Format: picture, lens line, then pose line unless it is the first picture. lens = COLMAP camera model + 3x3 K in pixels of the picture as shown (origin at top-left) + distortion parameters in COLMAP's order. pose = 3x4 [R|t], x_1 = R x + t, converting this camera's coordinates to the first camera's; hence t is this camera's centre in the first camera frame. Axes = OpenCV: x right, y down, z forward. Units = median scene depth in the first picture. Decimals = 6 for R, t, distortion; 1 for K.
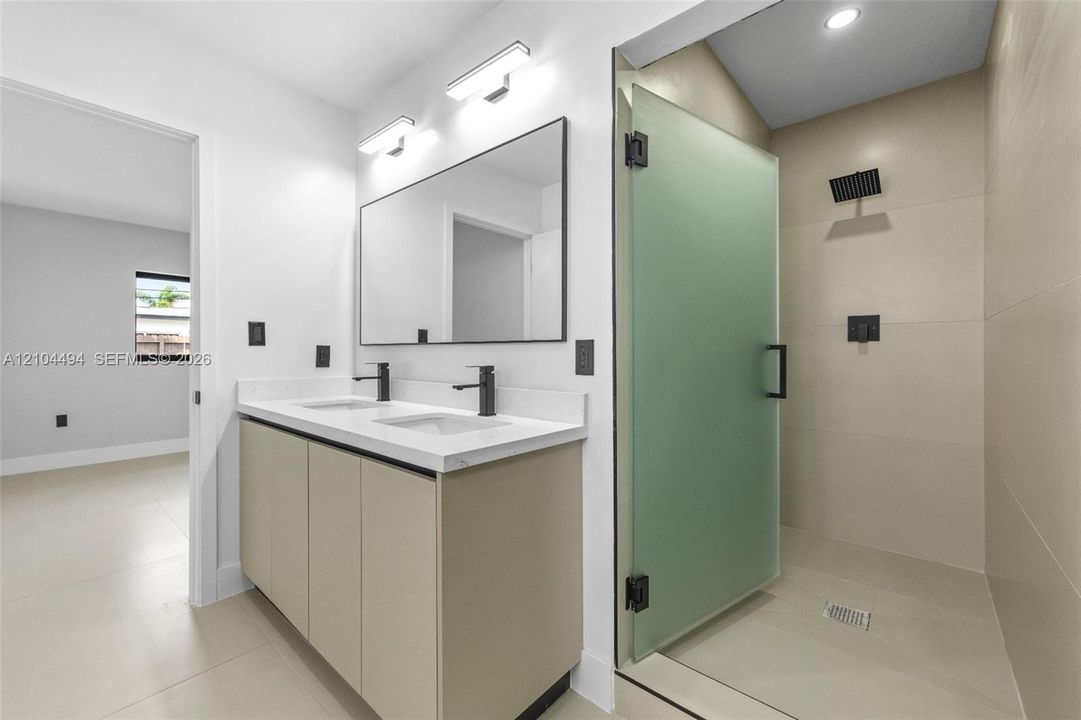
lens RADIAL K [[440.4, 0, 540.5], [0, 440.4, 360.0], [0, 0, 1]] dist [-0.001114, -0.000192]
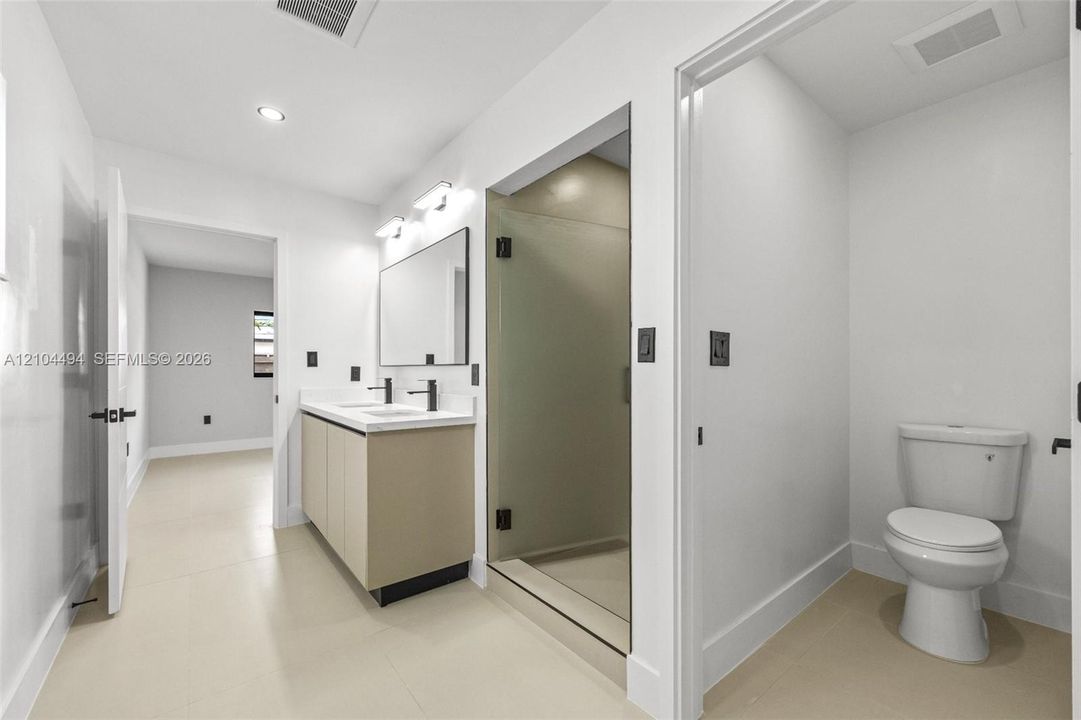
lens RADIAL K [[437.6, 0, 541.5], [0, 437.6, 379.3], [0, 0, 1]] dist [0.000456, 0.000085]
pose [[0.983825, 0.004383, -0.179077, 0.447884], [-0.004214, 0.999990, 0.001324, 0.006409], [0.179081, -0.000548, 0.983834, -0.392647]]
